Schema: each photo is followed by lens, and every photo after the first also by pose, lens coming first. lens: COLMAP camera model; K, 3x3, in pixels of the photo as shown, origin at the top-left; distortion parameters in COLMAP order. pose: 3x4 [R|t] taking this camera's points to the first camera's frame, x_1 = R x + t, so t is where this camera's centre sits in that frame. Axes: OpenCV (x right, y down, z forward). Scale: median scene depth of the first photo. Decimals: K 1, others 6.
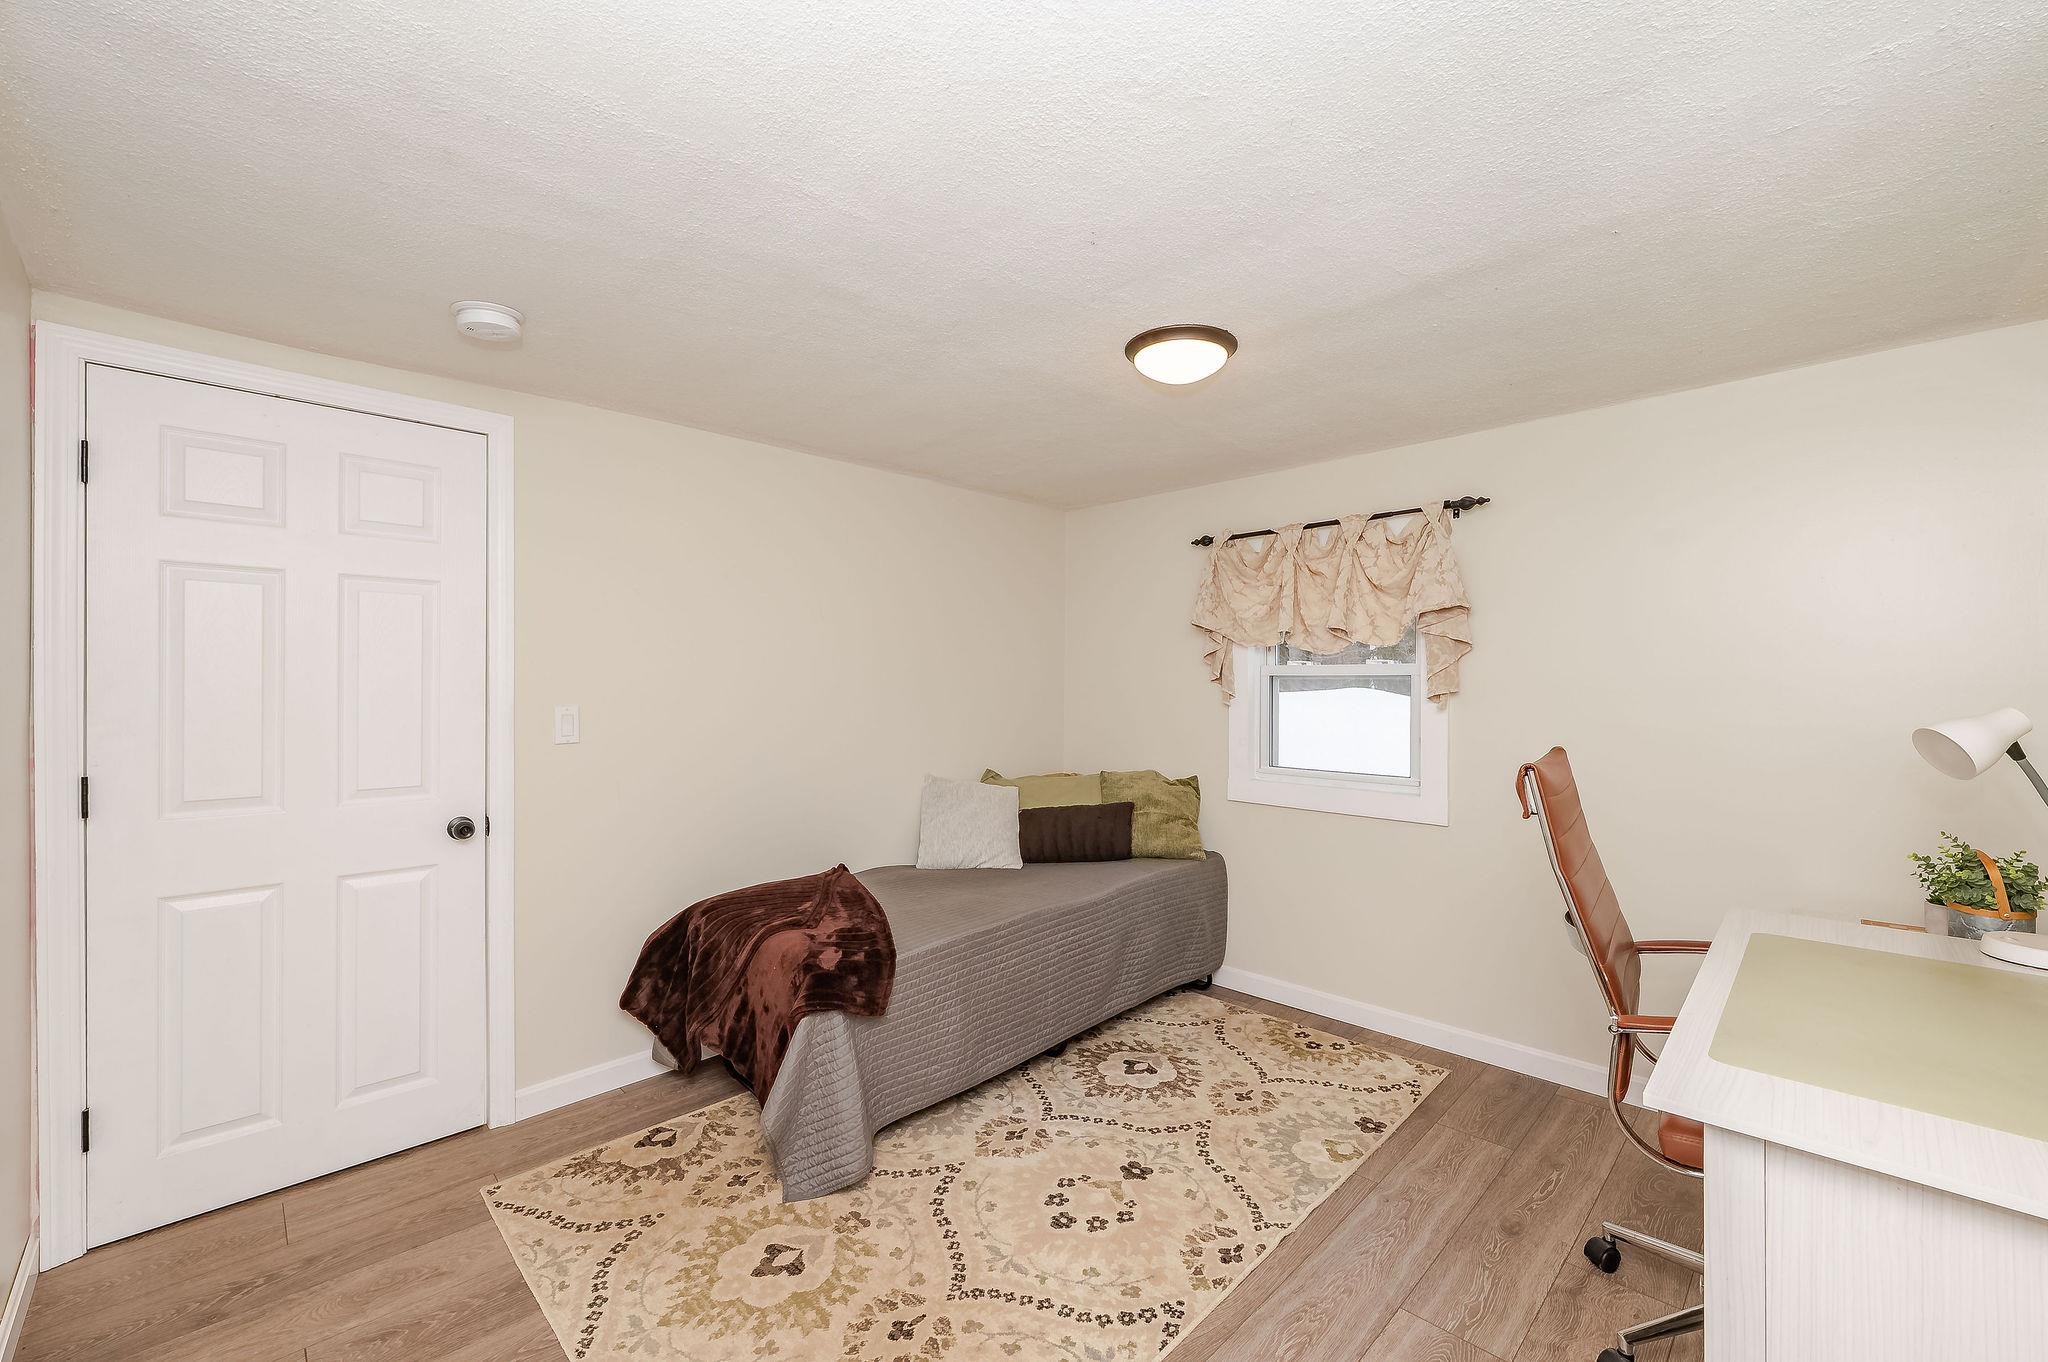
lens RADIAL K [[776.6, 0, 1067.2], [0, 776.6, 678.4], [0, 0, 1]] dist [-0.022859, 0.000063]
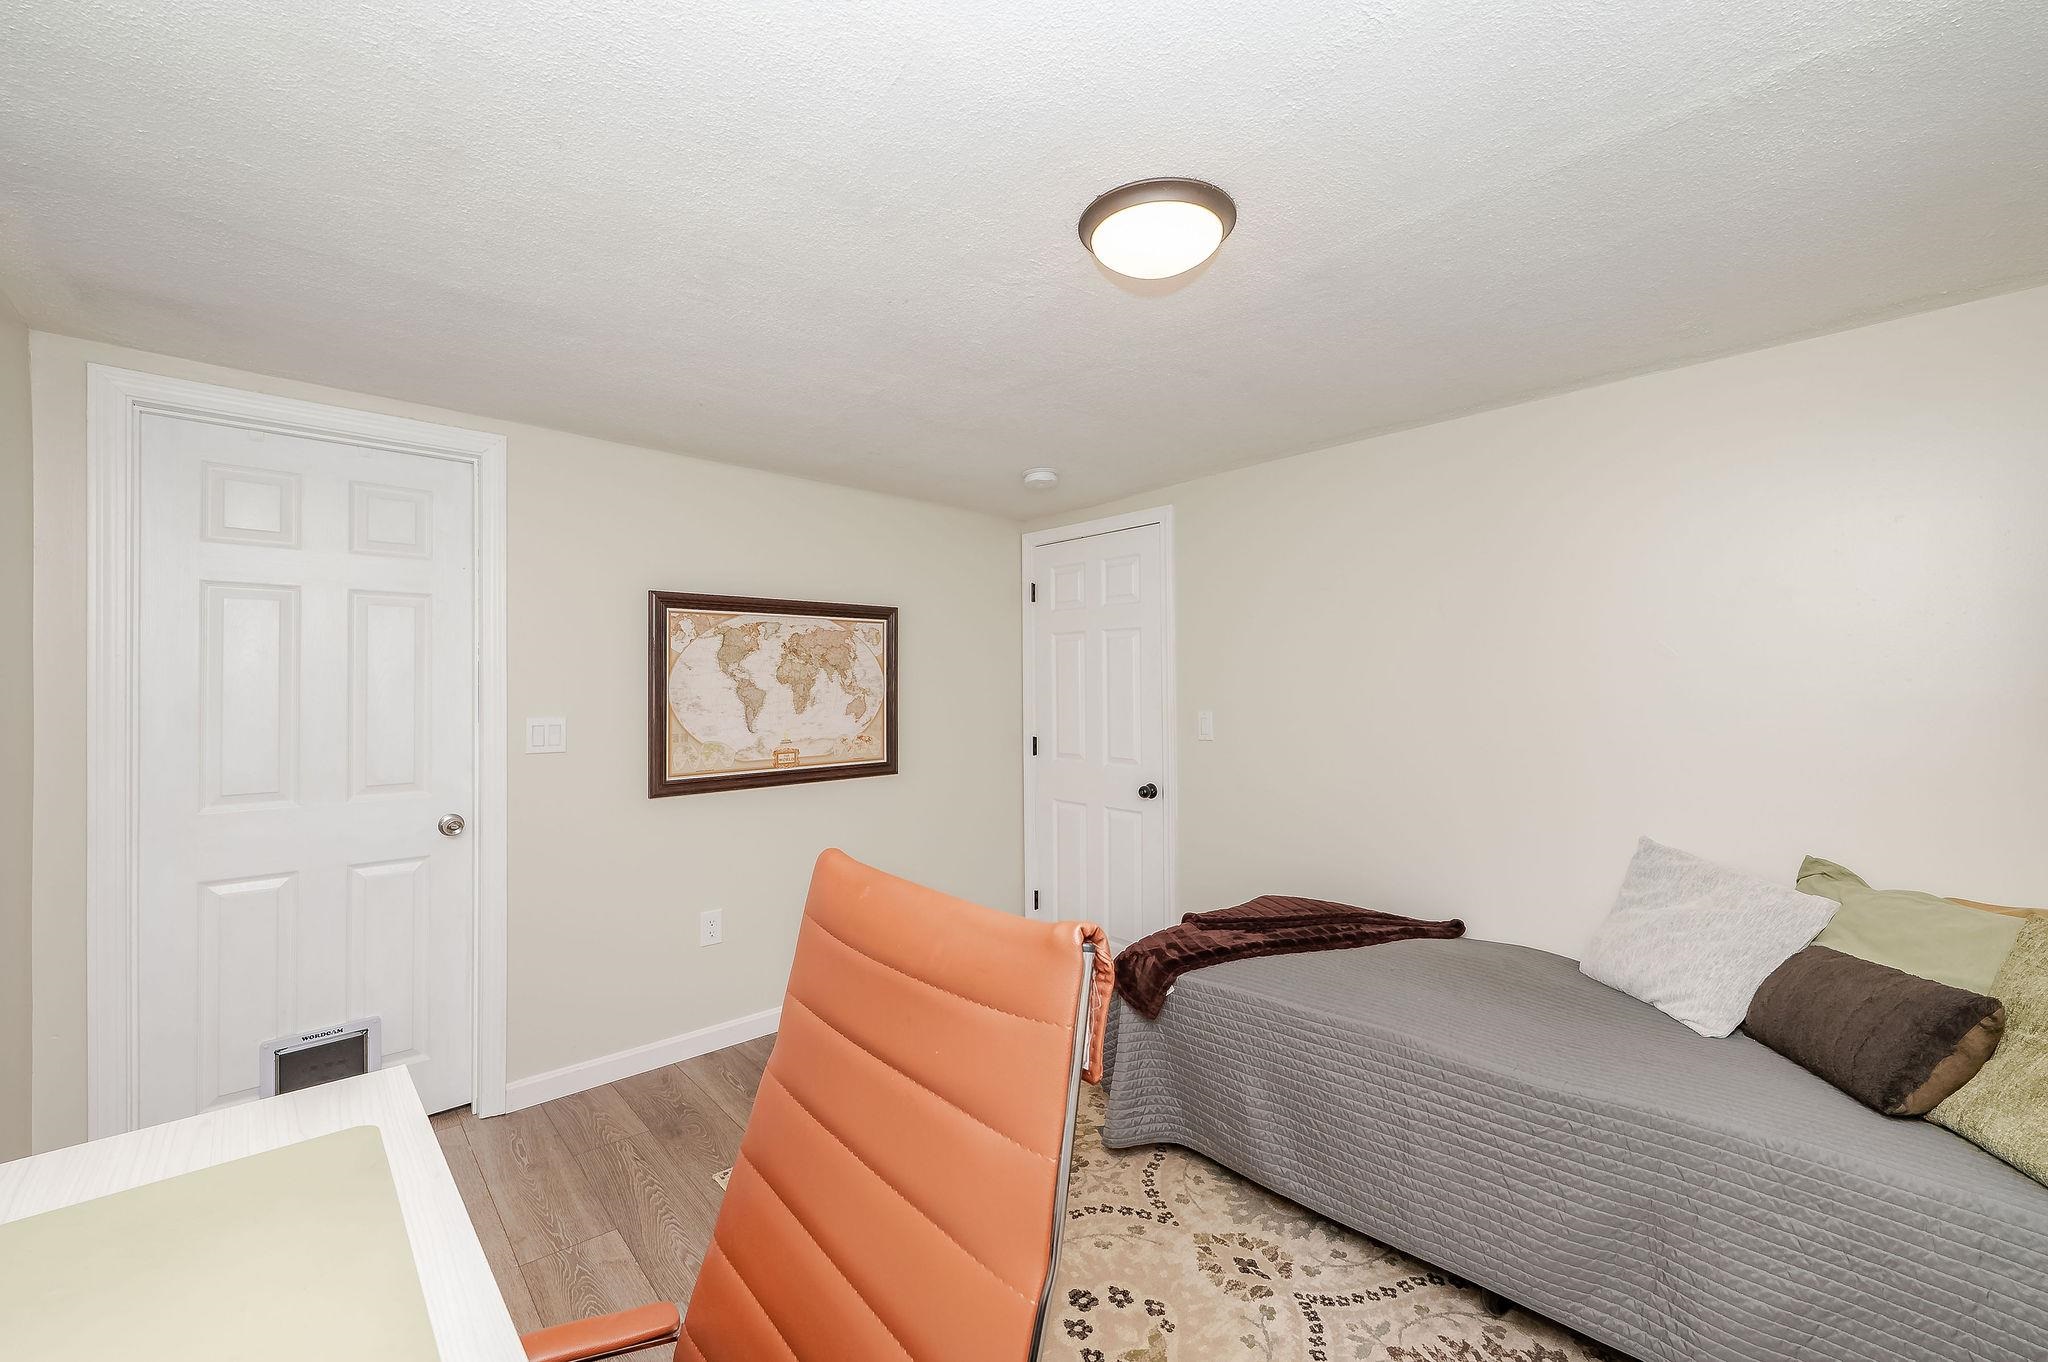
lens RADIAL K [[835.3, 0, 1030.4], [0, 835.3, 672.5], [0, 0, 1]] dist [0.003084, 0.000142]
pose [[-0.050541, -0.025445, -0.998398, 0.985895], [0.005087, 0.999656, -0.025735, 0.008976], [0.998709, -0.006380, -0.050394, 1.001654]]
